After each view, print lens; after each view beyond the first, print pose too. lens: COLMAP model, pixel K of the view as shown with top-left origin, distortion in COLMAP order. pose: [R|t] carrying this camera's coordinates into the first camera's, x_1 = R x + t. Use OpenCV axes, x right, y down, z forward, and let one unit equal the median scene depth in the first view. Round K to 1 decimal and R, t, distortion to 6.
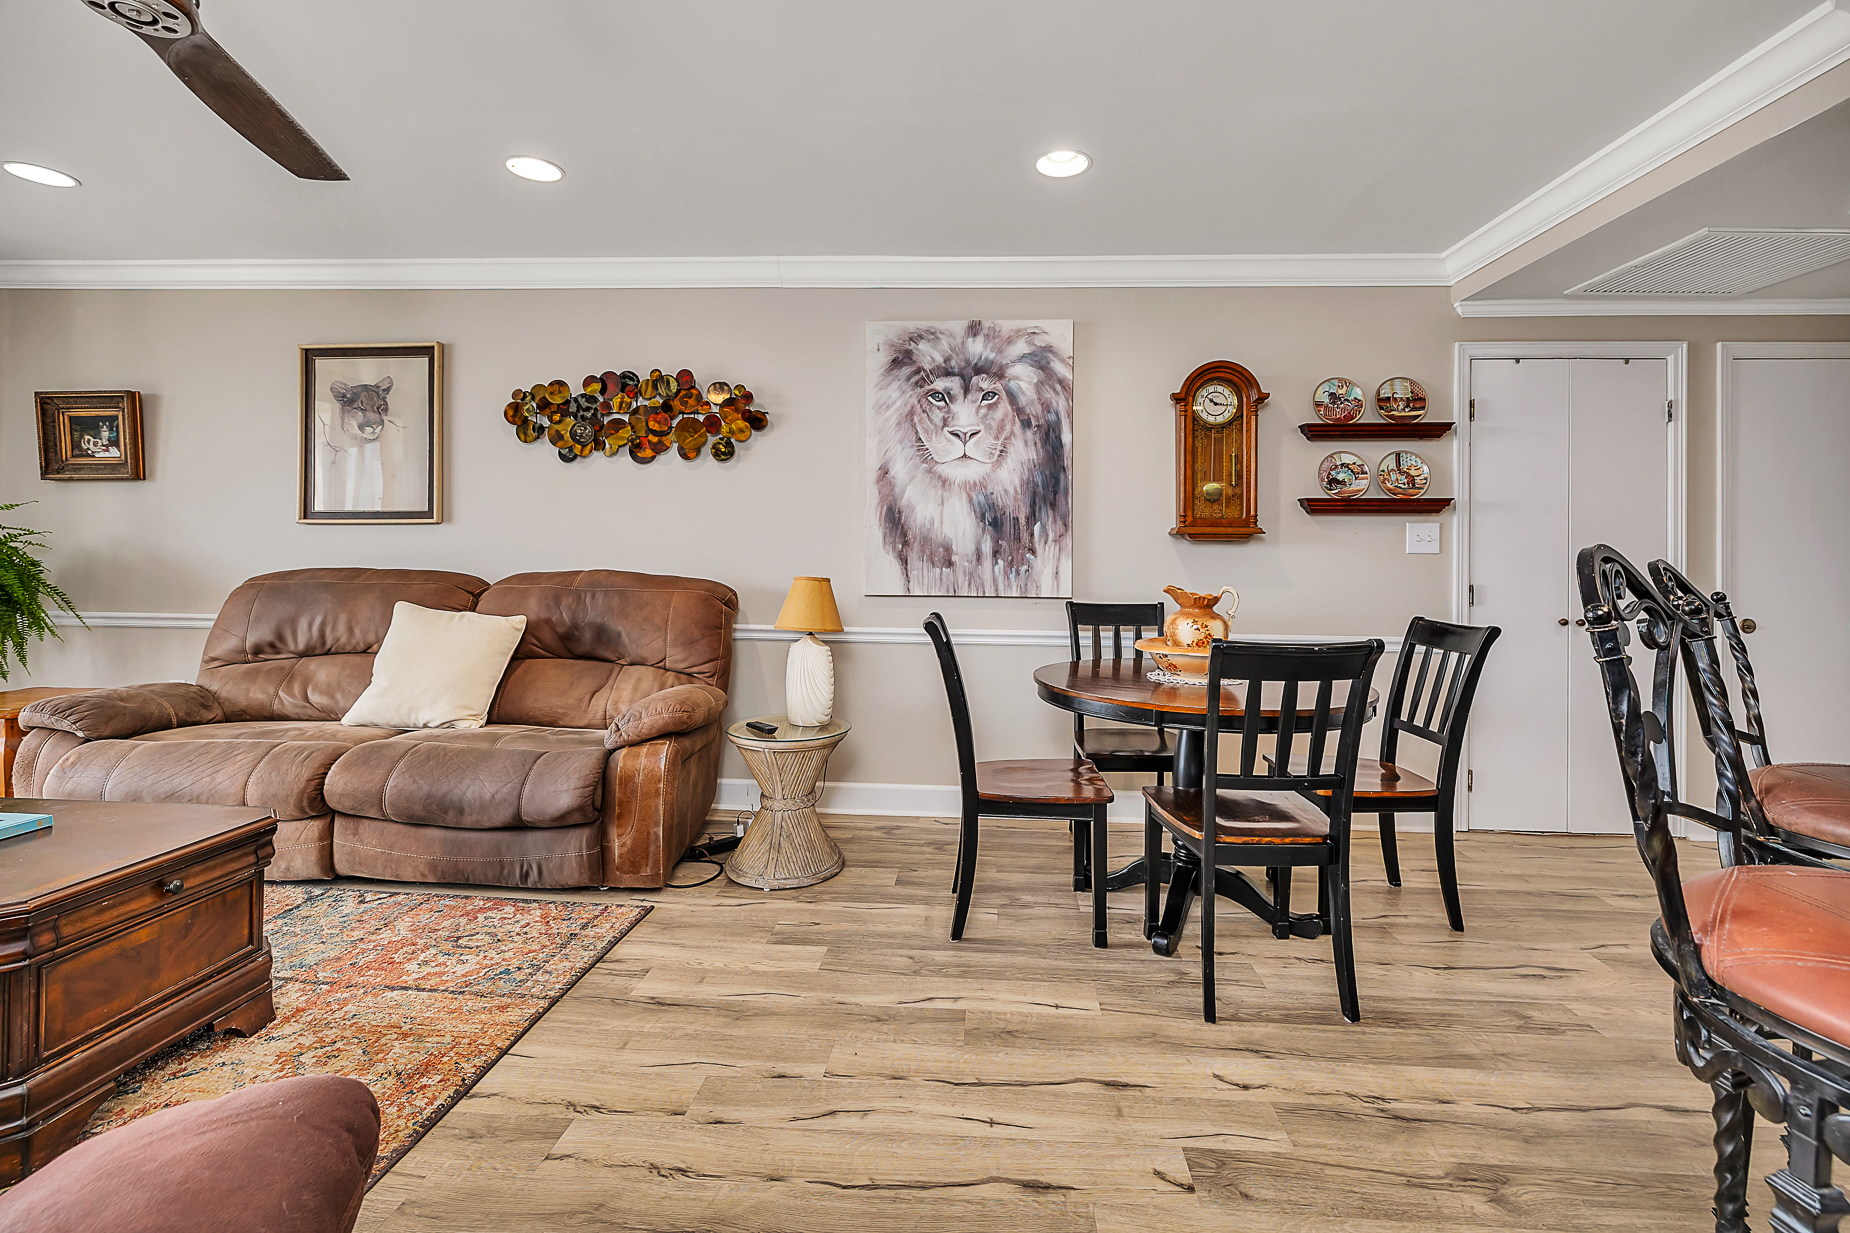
lens RADIAL K [[811.7, 0, 941.7], [0, 811.7, 539.9], [0, 0, 1]] dist [-0.000473, -0.000072]
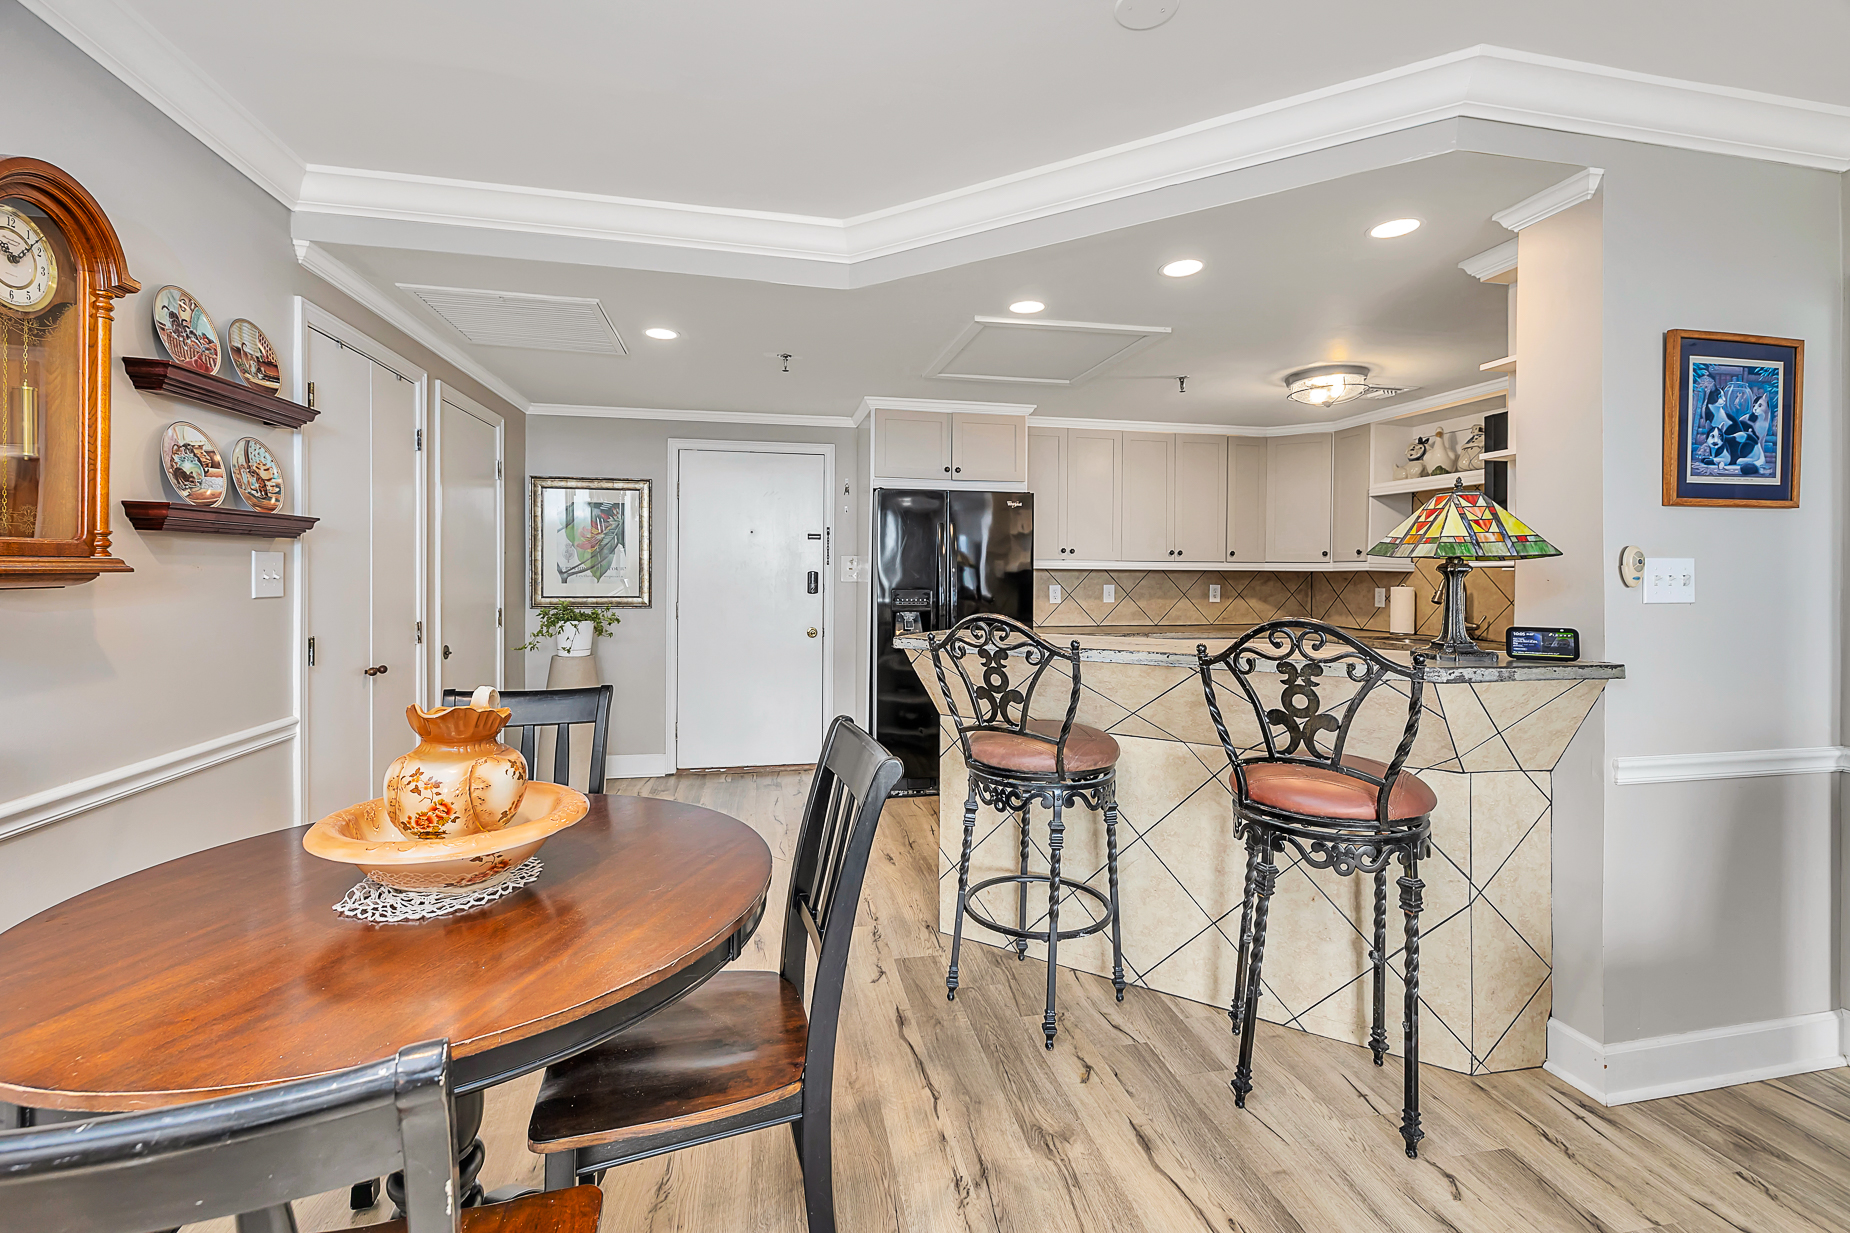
lens RADIAL K [[792.8, 0, 922.6], [0, 792.8, 577.5], [0, 0, 1]] dist [0.000576, 0.000282]
pose [[-0.260734, -0.019755, 0.965209, -0.175073], [-0.027602, 0.999534, 0.013002, -0.022913], [-0.965016, -0.023252, -0.261158, 0.652482]]
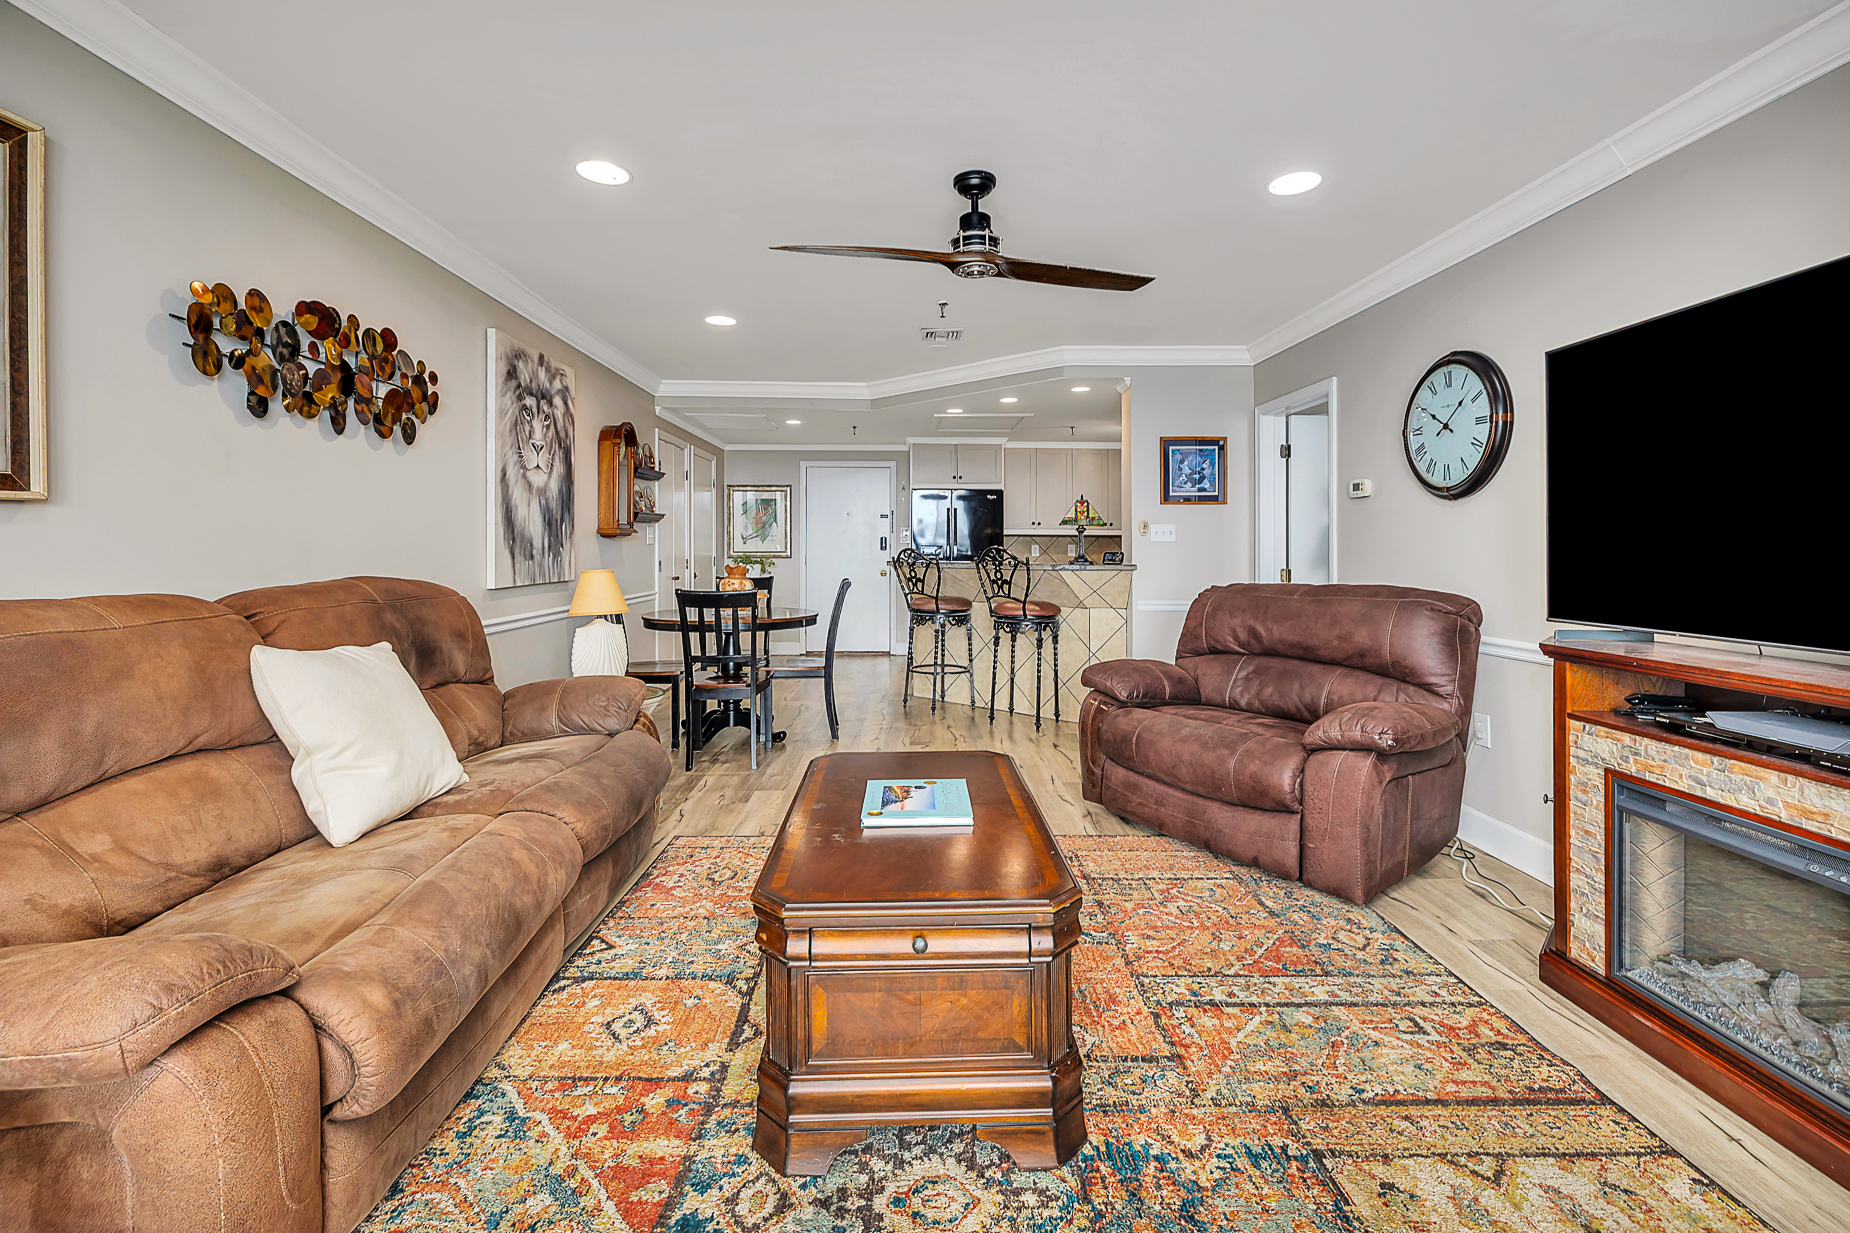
lens RADIAL K [[805.0, 0, 927.7], [0, 805.0, 541.1], [0, 0, 1]] dist [0.000824, 0.000341]
pose [[-0.090905, -0.006128, 0.995841, -1.221889], [-0.021586, 0.999758, 0.004182, -0.010294], [-0.995626, -0.021116, -0.091015, 0.555613]]
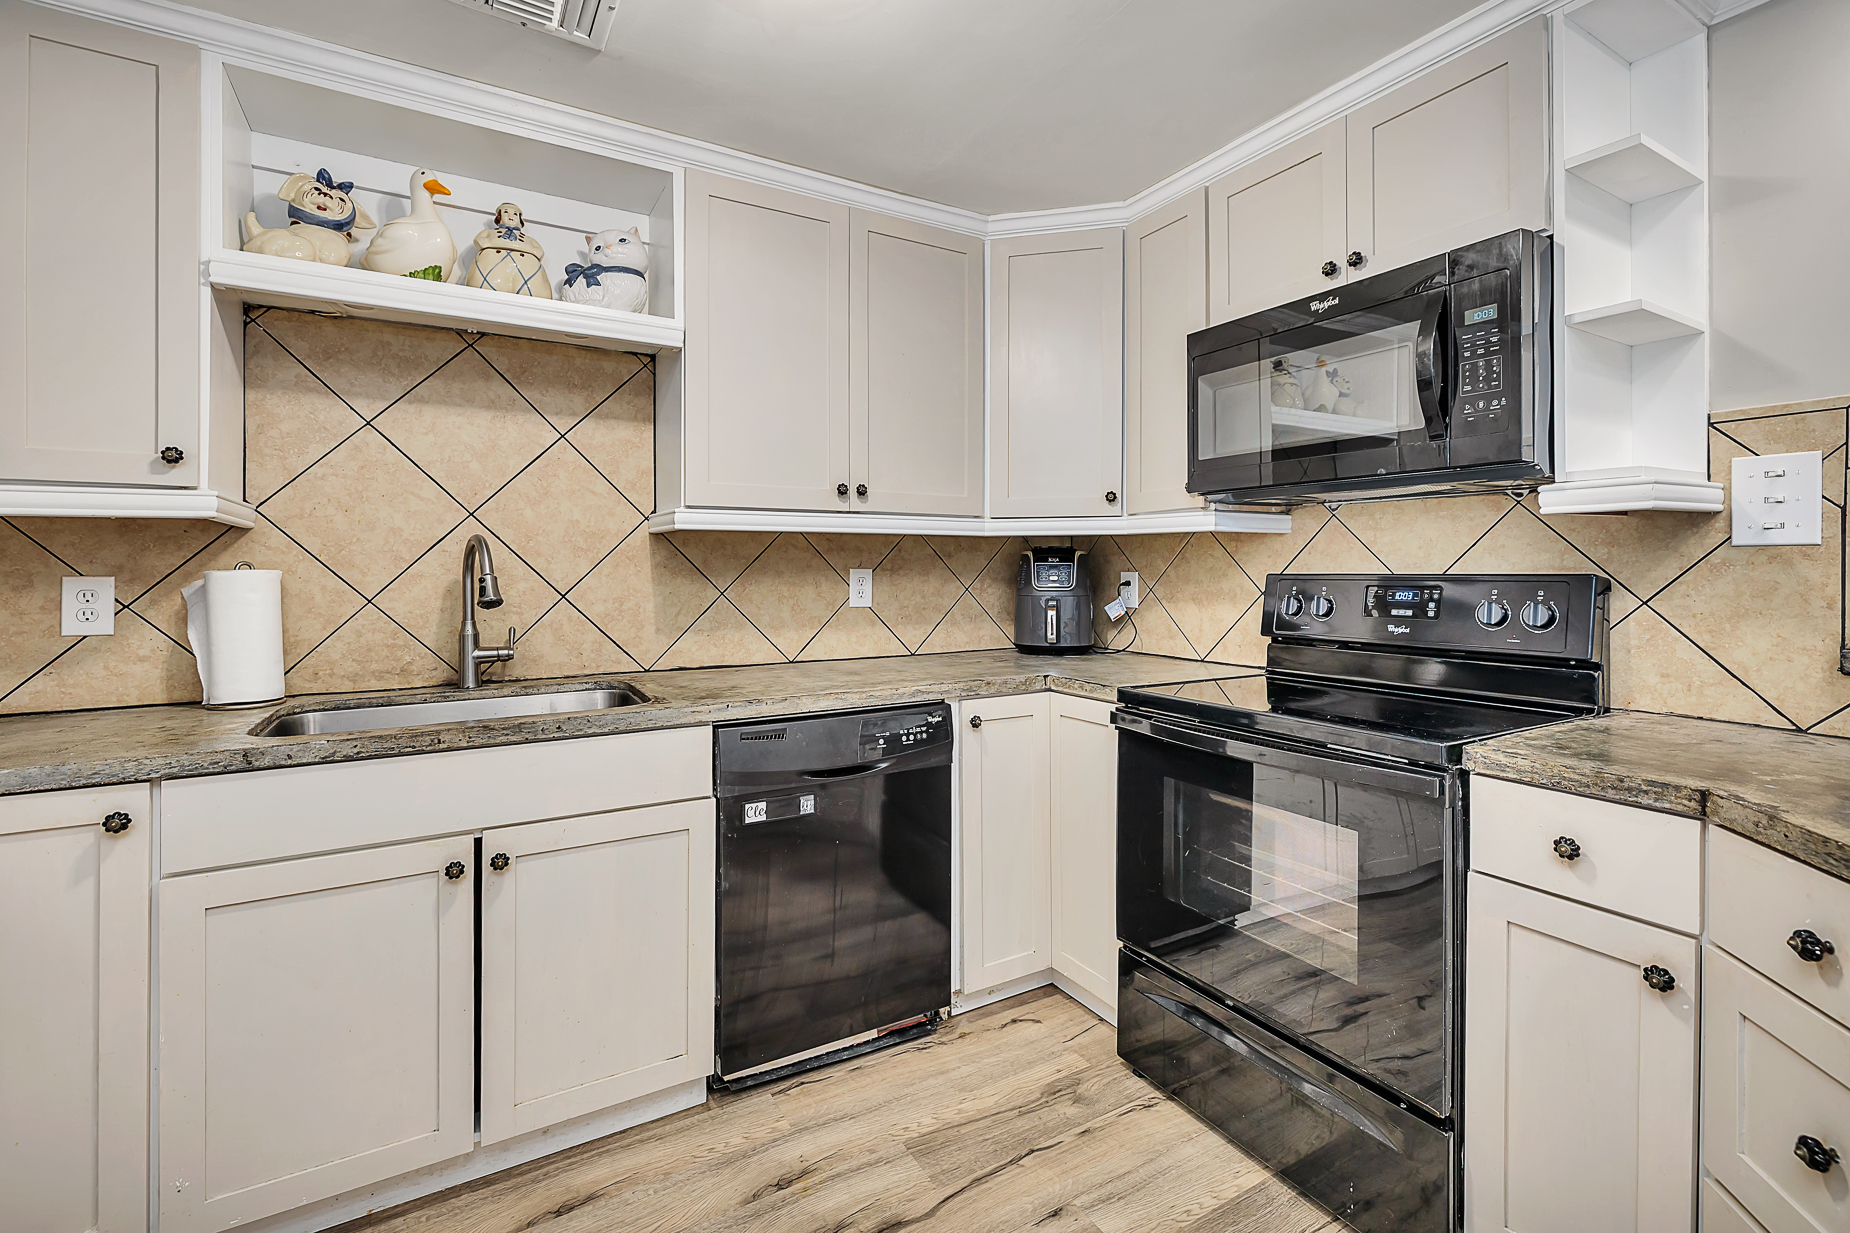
lens RADIAL K [[801.6, 0, 920.3], [0, 801.6, 566.0], [0, 0, 1]] dist [-0.000515, 0.000126]
pose [[-0.836519, -0.010519, -0.547837, 0.900199], [0.002125, 0.999746, -0.022442, -0.001036], [0.547934, -0.019938, -0.836284, 0.106429]]
